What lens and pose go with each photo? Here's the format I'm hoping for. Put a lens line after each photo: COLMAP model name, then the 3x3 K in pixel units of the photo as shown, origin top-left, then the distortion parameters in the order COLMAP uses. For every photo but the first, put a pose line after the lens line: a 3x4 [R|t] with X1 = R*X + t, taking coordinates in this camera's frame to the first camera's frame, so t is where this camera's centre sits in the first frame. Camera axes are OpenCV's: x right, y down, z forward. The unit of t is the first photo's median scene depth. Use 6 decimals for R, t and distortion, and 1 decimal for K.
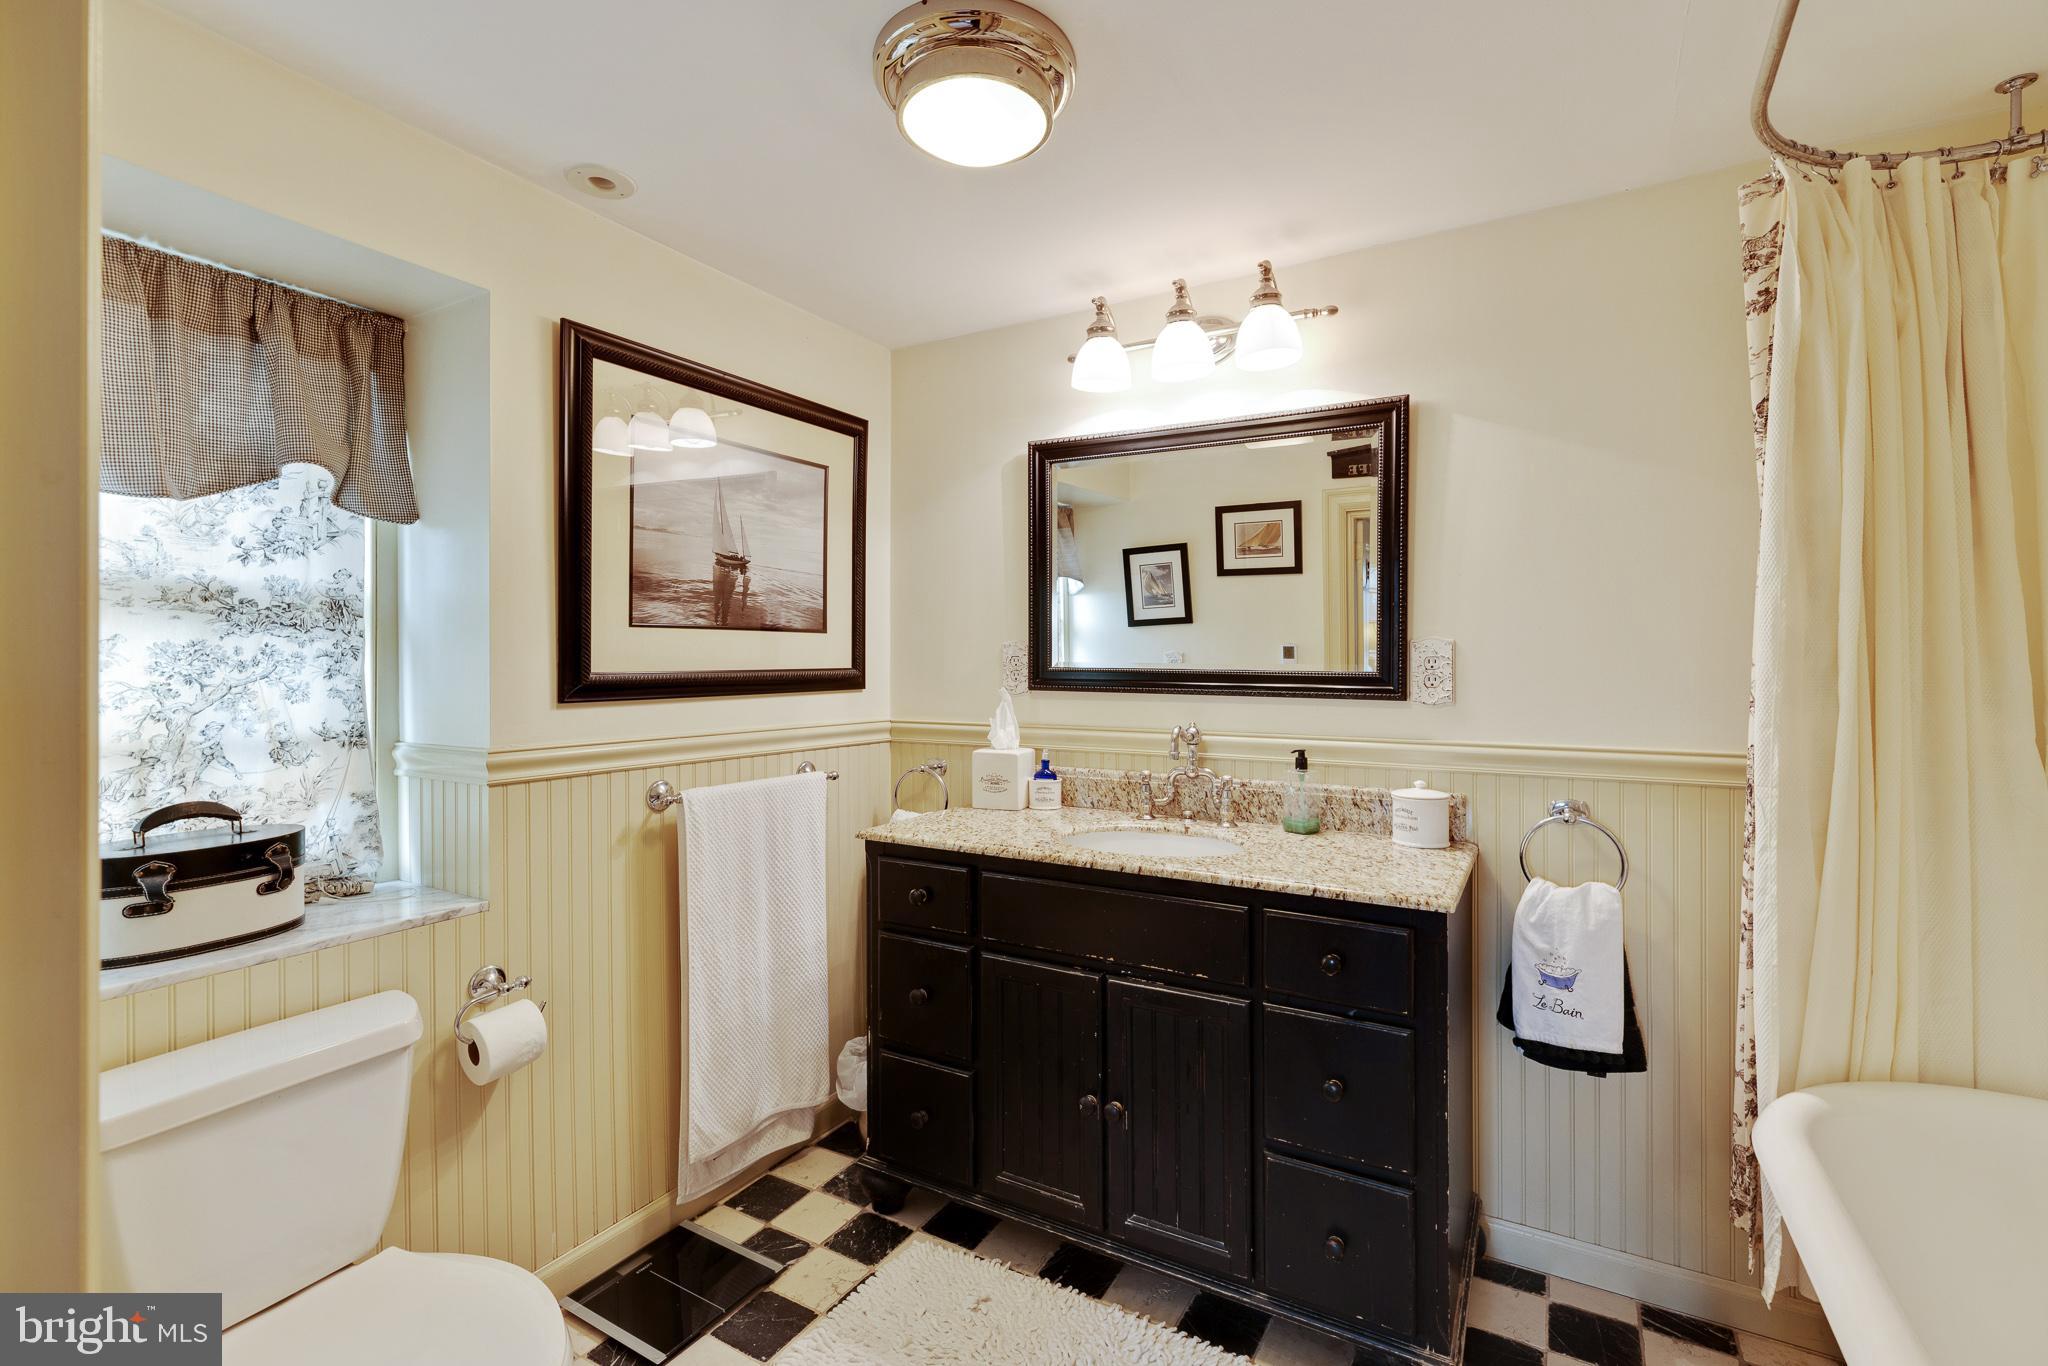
lens RADIAL K [[914.0, 0, 1034.5], [0, 914.0, 661.5], [0, 0, 1]] dist [0.006425, -0.000677]
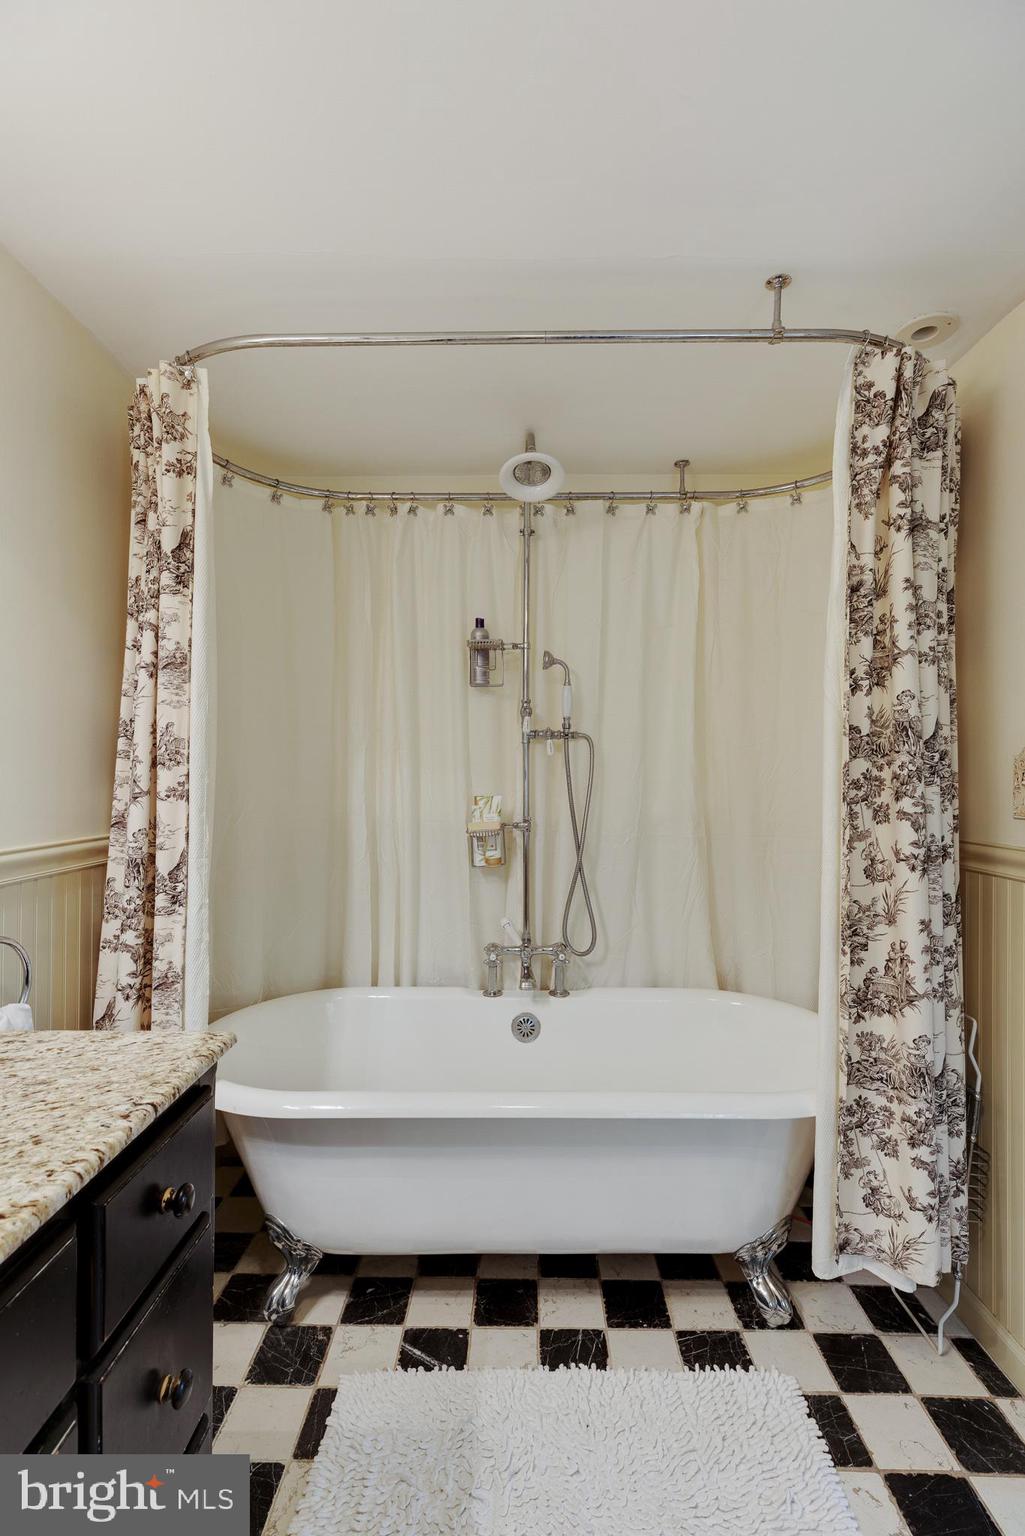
lens RADIAL K [[685.5, 0, 509.4], [0, 685.5, 775.6], [0, 0, 1]] dist [0.006425, -0.000677]
pose [[-0.480137, 0.004631, 0.877181, -0.196892], [0.002445, 0.999989, -0.003940, 0.022939], [-0.877190, 0.000253, -0.480143, 0.892758]]
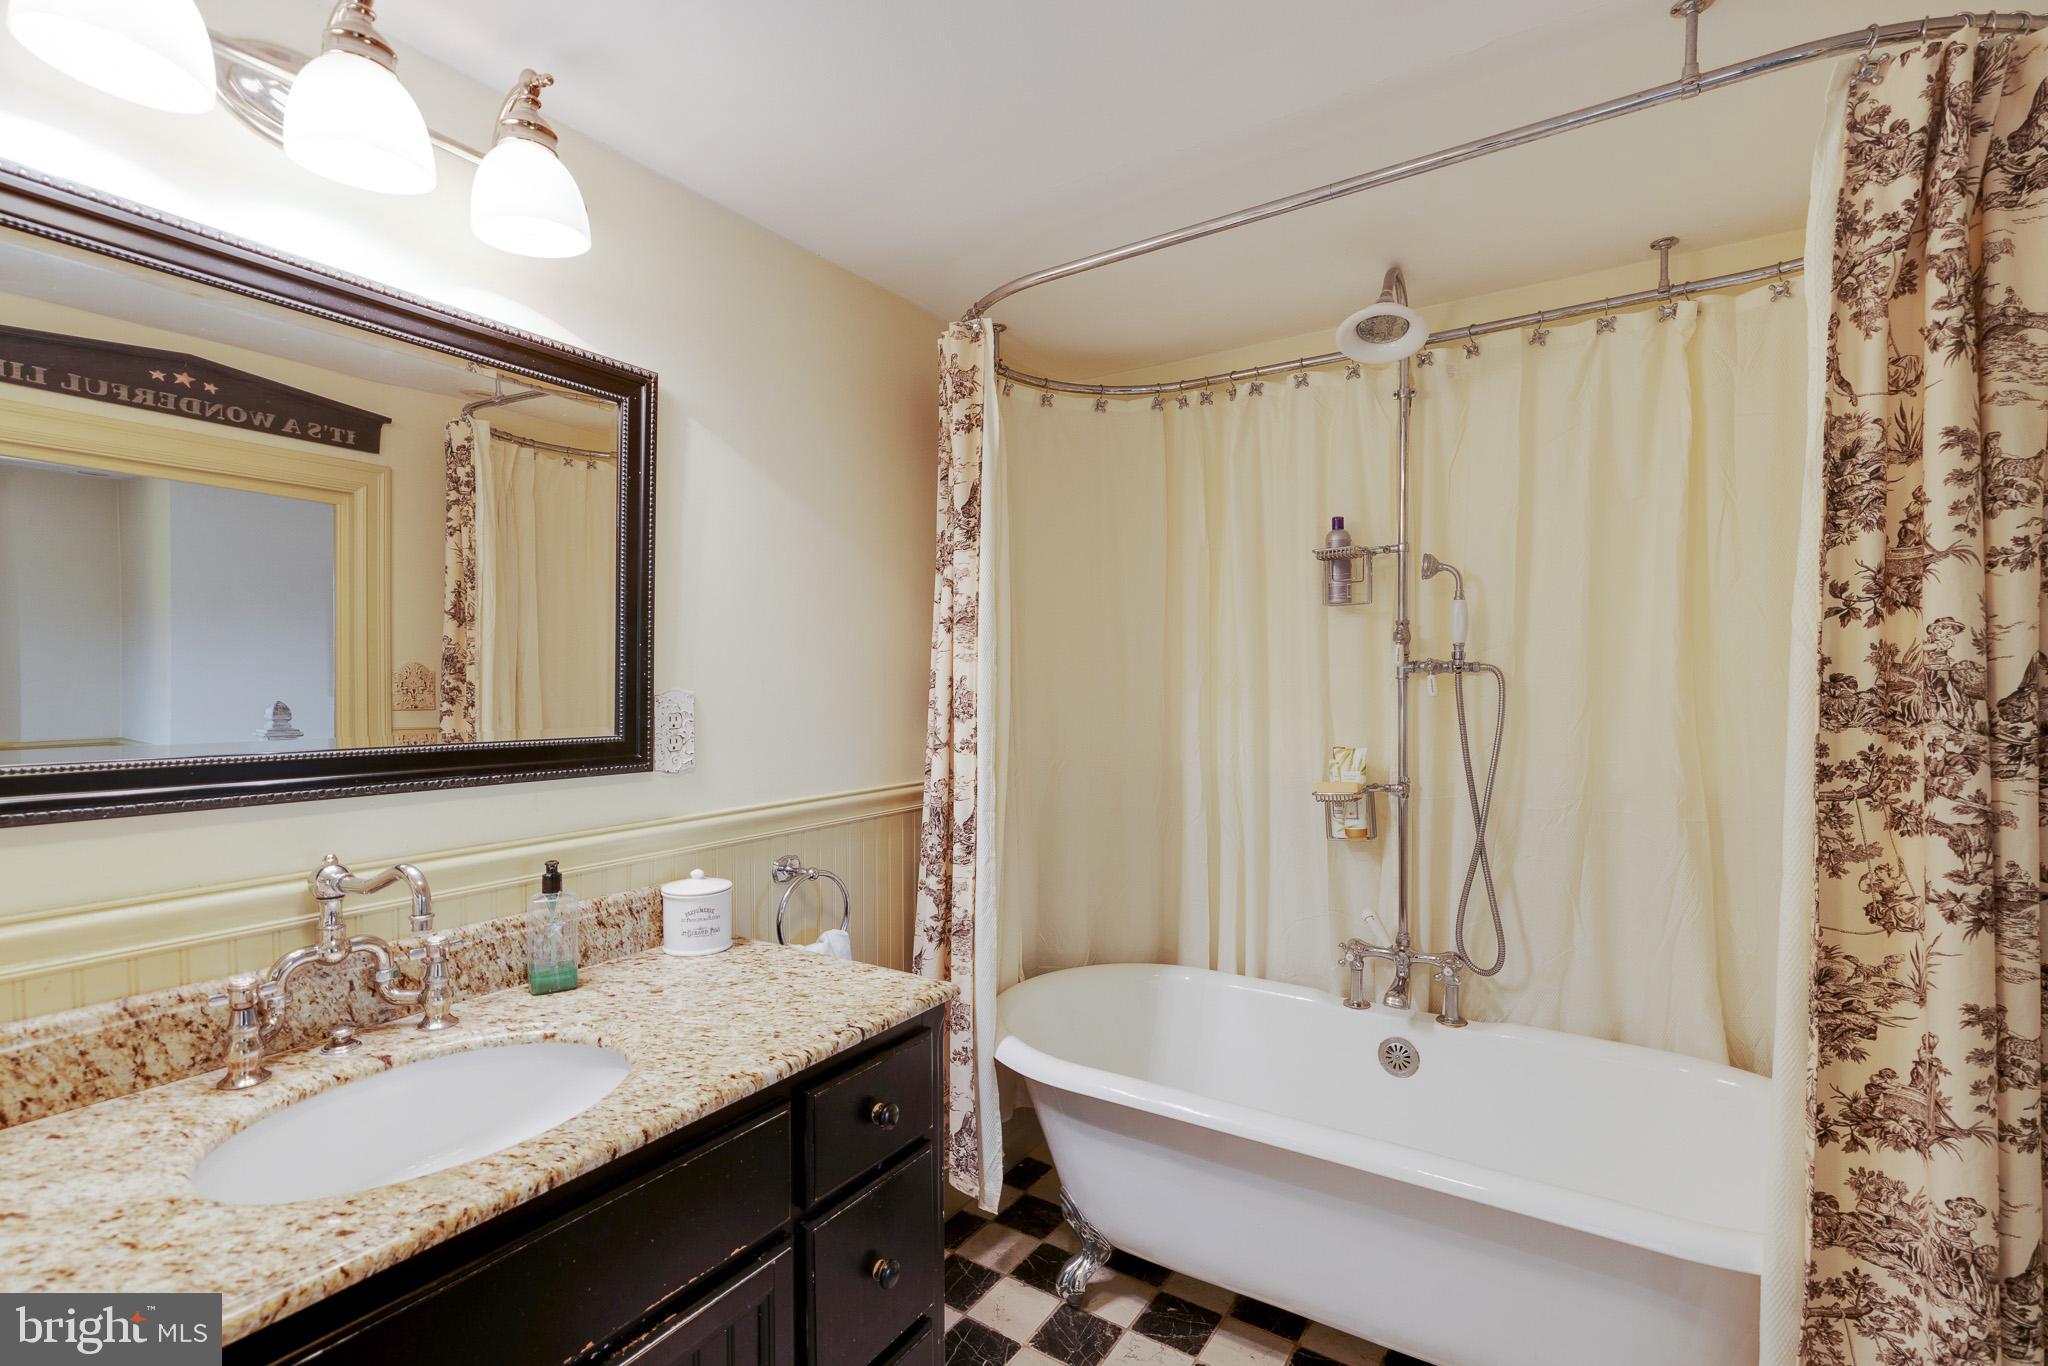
lens RADIAL K [[914.0, 0, 1002.0], [0, 914.0, 699.7], [0, 0, 1]] dist [0.006425, -0.000677]
pose [[0.076591, -0.013507, 0.996971, -0.379855], [0.007659, 0.999887, 0.012958, -0.027949], [-0.997033, 0.006644, 0.076685, 0.728684]]
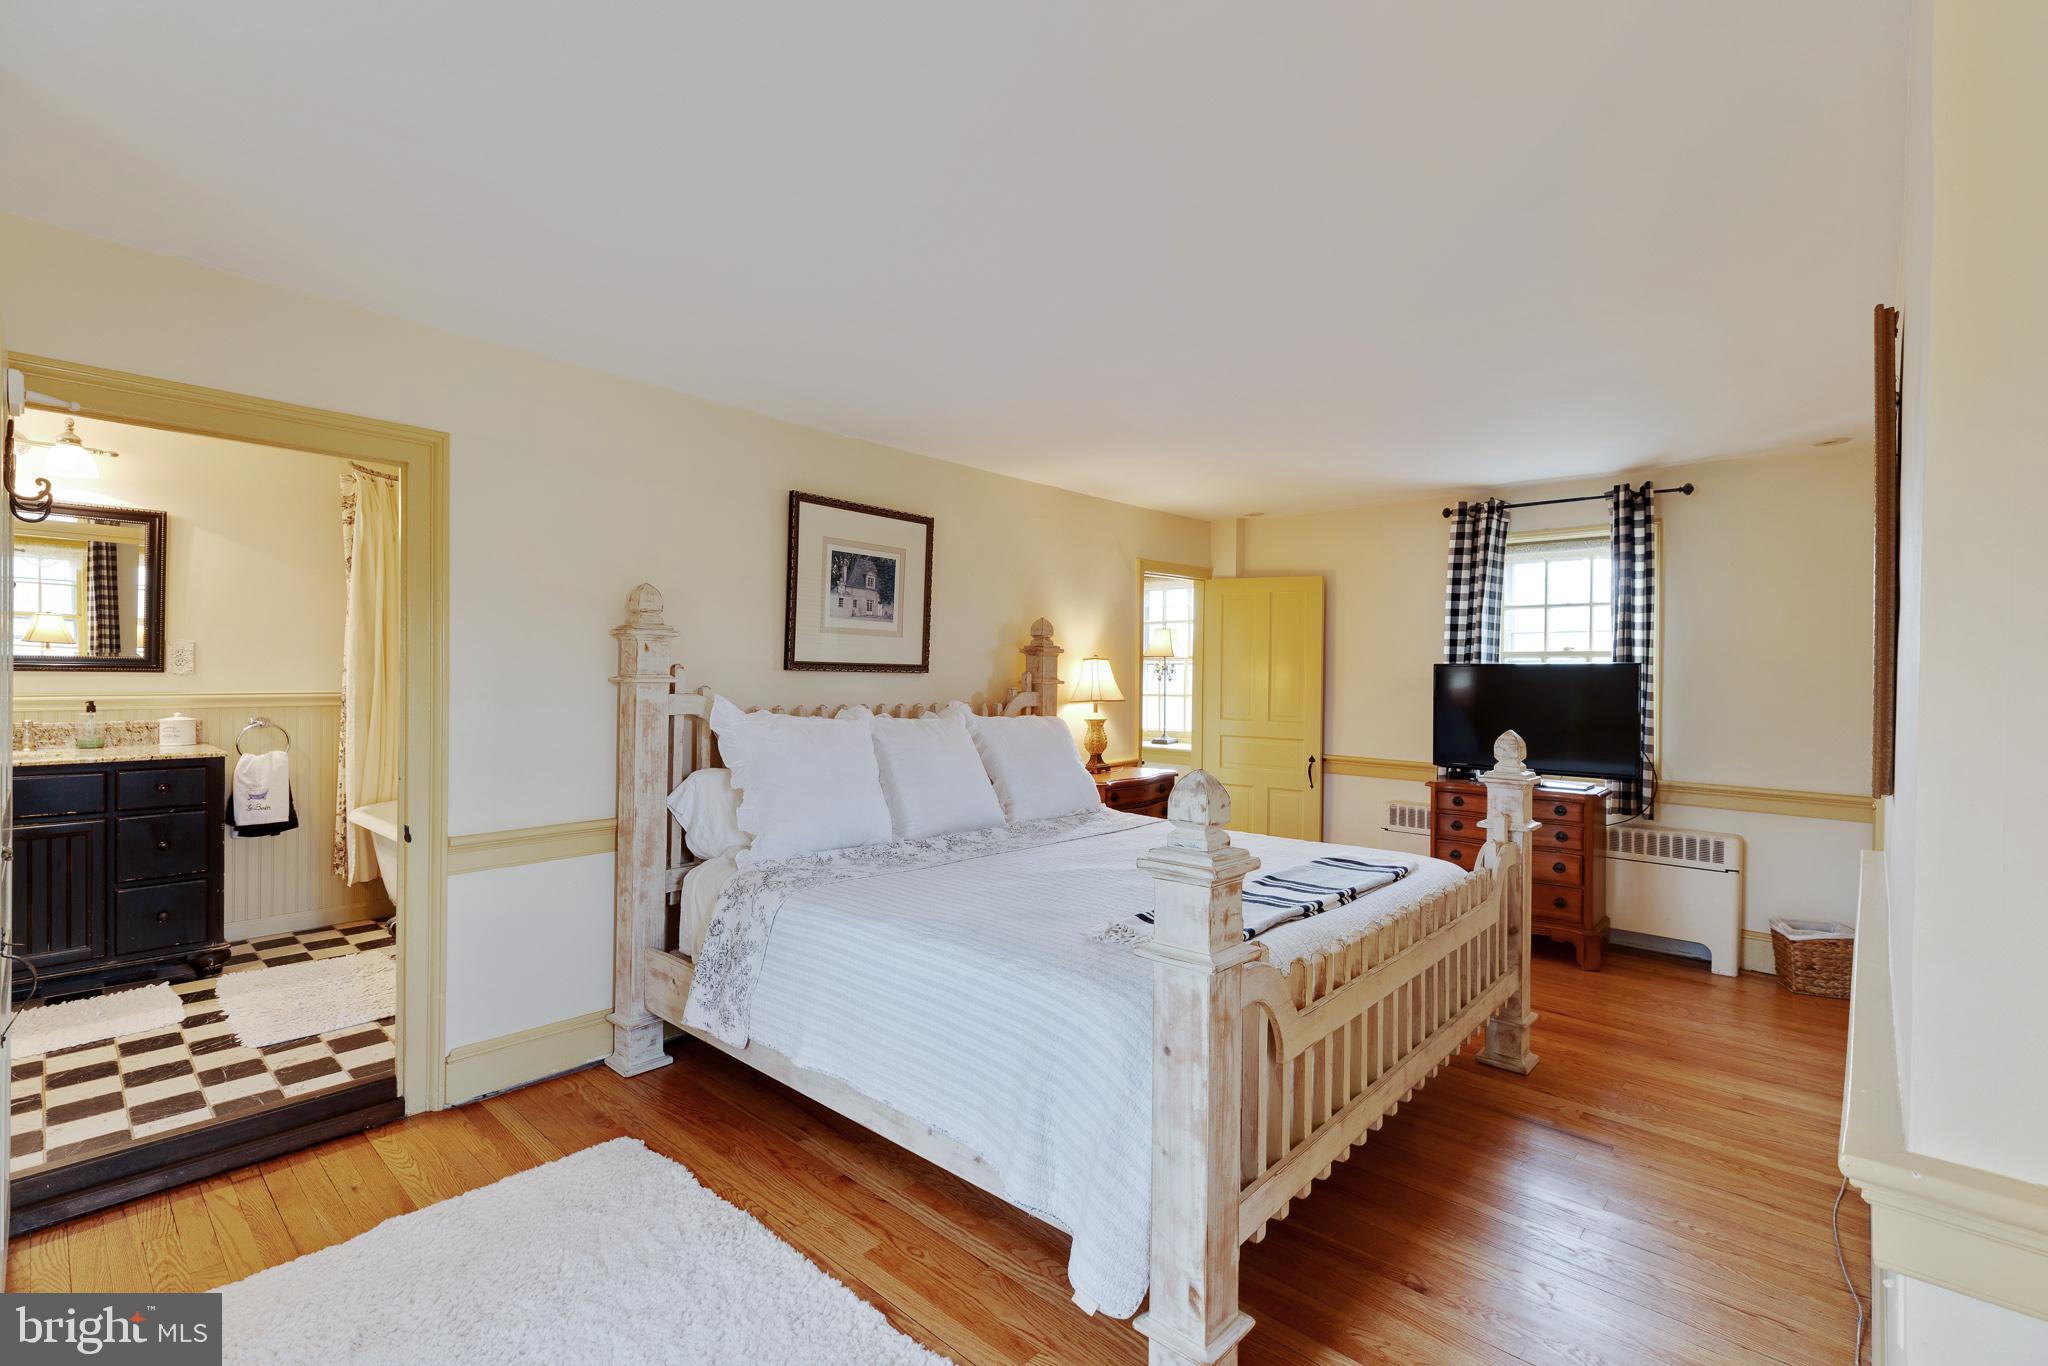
lens RADIAL K [[914.0, 0, 1024.1], [0, 914.0, 677.5], [0, 0, 1]] dist [0.006425, -0.000677]
pose [[0.223086, -0.004780, 0.974787, -1.181934], [-0.009157, 0.999934, 0.006999, 0.026338], [-0.974756, -0.010487, 0.223028, -1.305034]]
